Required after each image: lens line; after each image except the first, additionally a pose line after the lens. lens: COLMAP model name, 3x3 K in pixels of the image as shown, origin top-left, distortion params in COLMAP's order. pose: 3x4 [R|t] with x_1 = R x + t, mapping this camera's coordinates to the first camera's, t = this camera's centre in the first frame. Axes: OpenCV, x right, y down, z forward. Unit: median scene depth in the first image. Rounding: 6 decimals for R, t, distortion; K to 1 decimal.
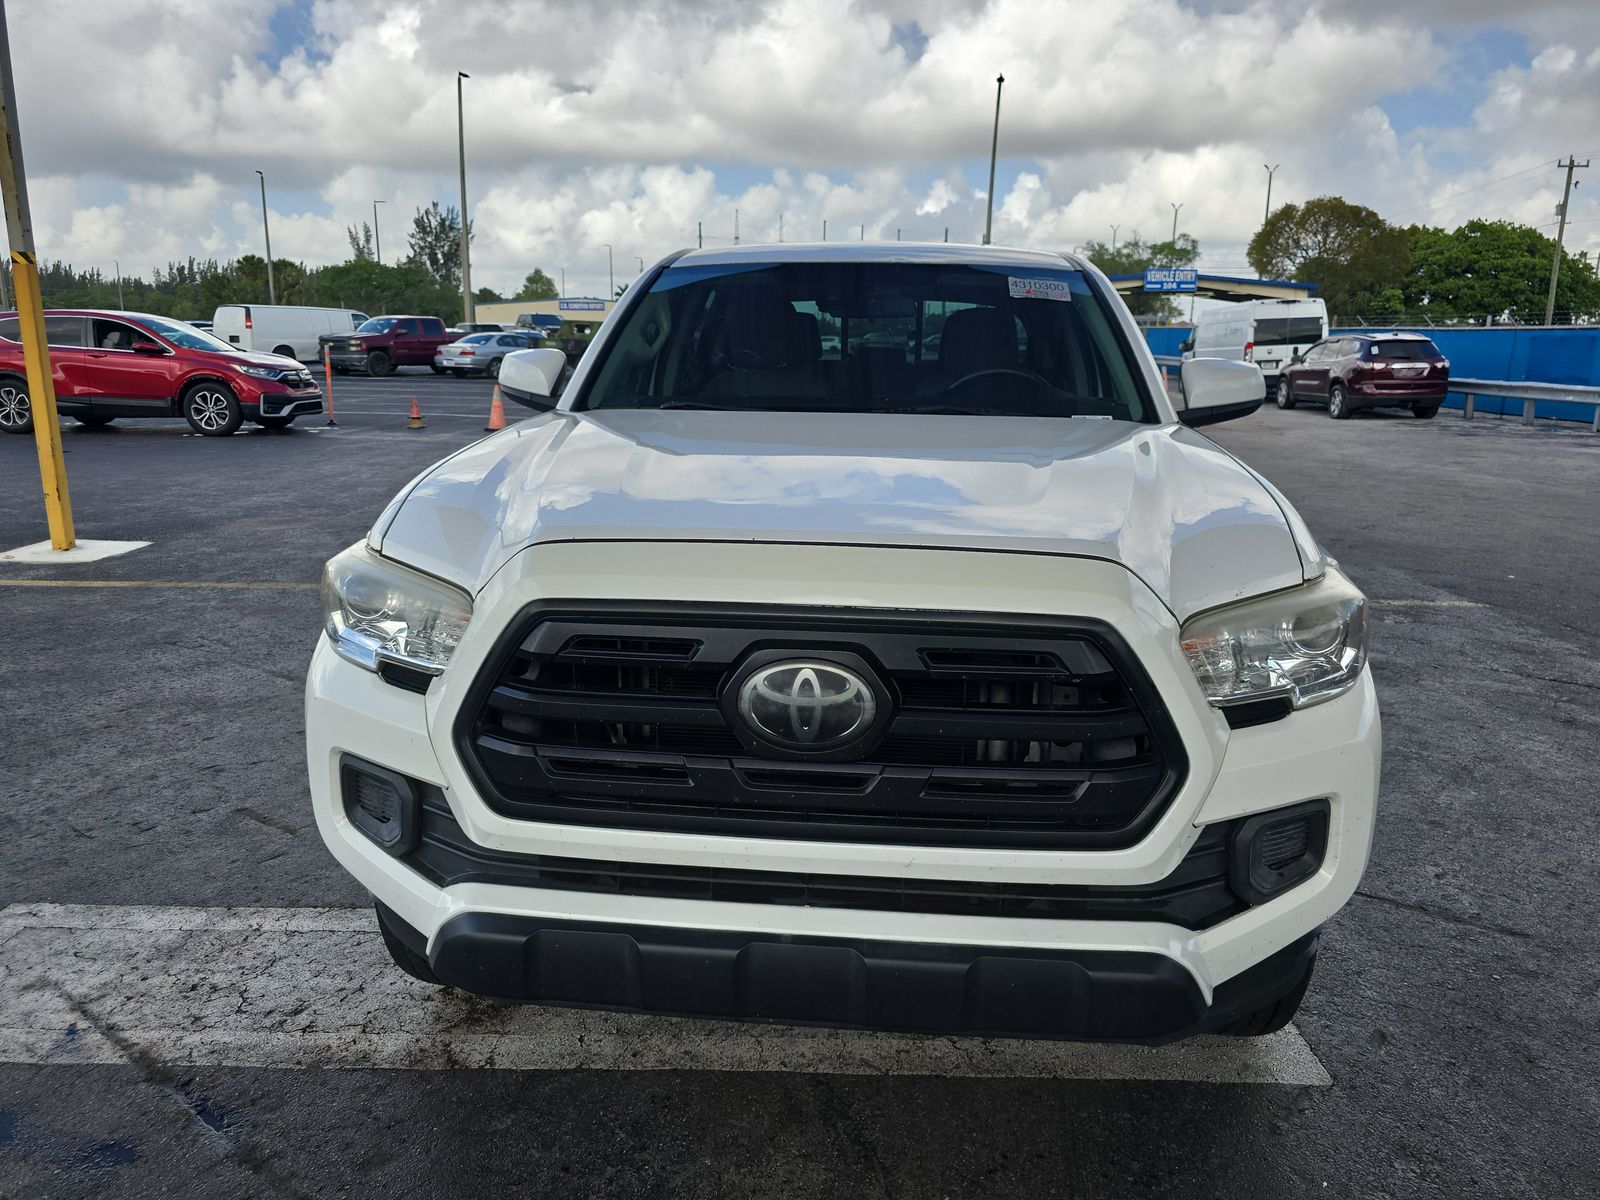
lens RADIAL K [[1078.2, 0, 800.0], [0, 1078.2, 600.0], [0, 0, 1]] dist [0.044472, -0.044489]
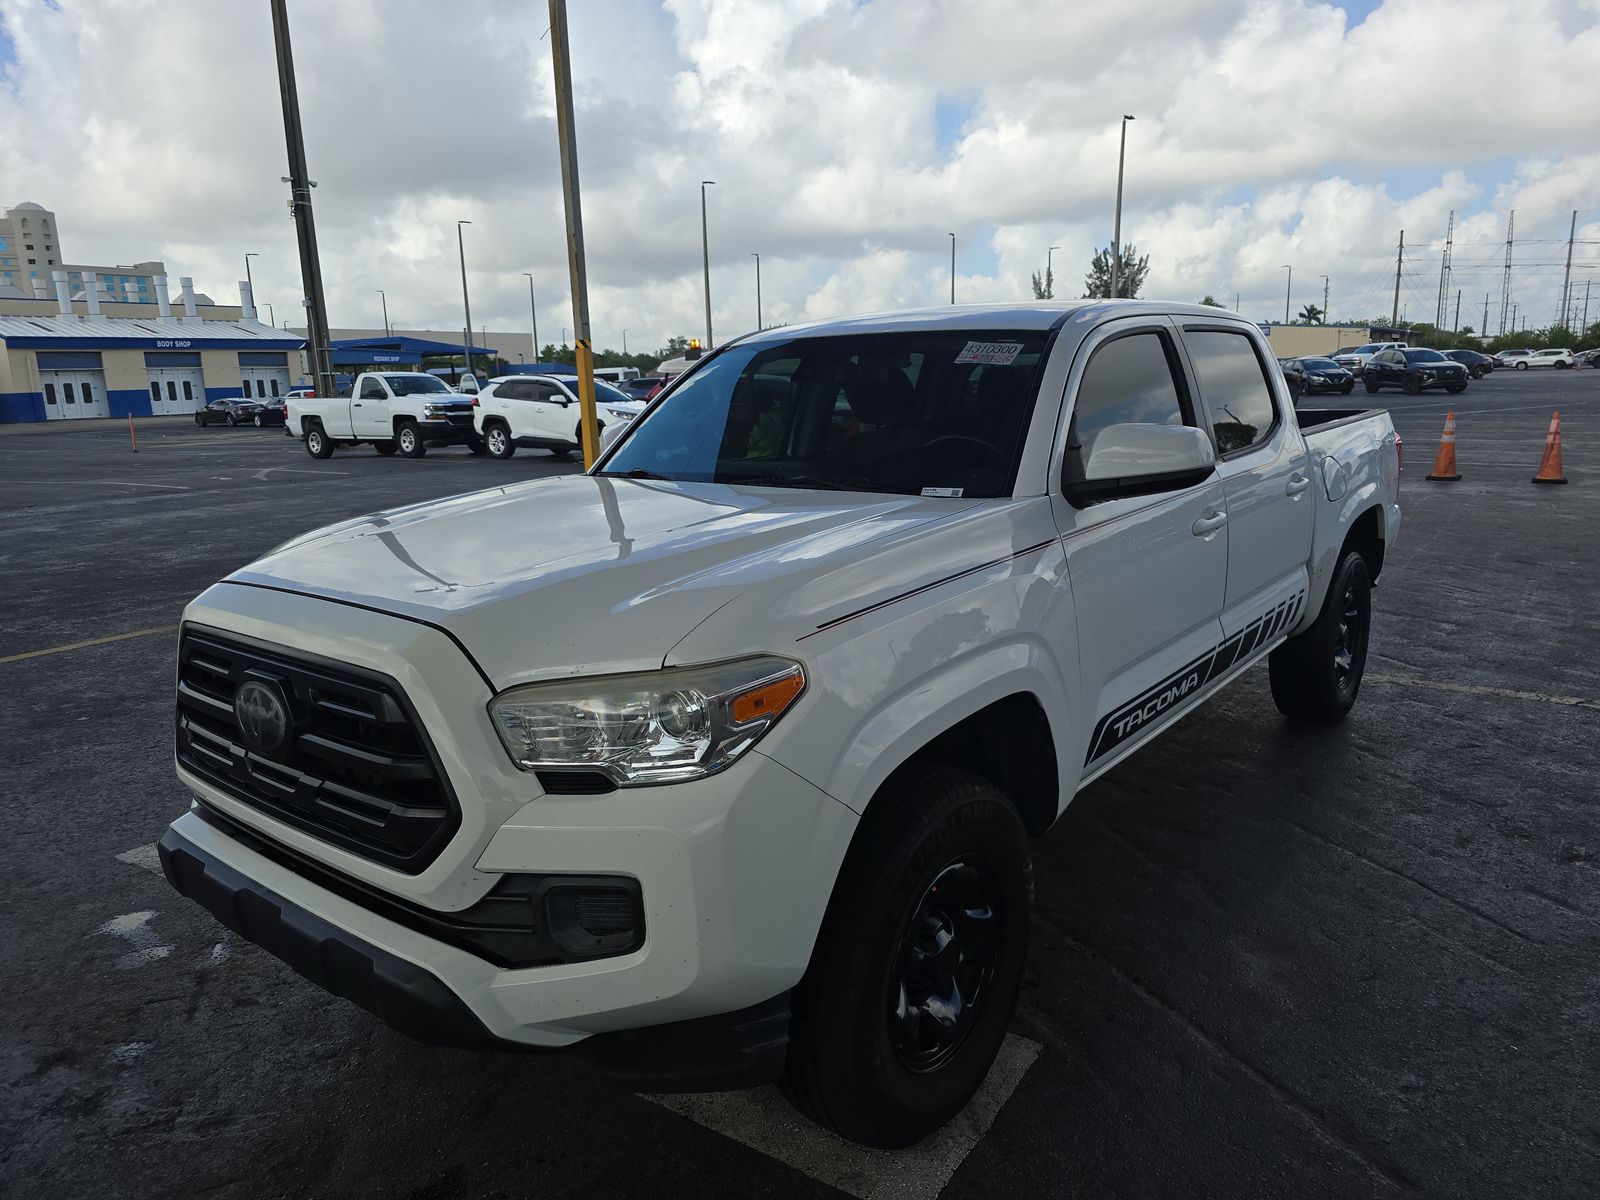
lens RADIAL K [[1061.4, 0, 797.4], [0, 1061.4, 621.1], [0, 0, 1]] dist [0.007378, 0.001735]
pose [[0.831546, 0.086306, -0.548710, 1.127308], [-0.089658, 0.995756, 0.020748, -0.095912], [0.548172, 0.031943, 0.835756, 0.226548]]
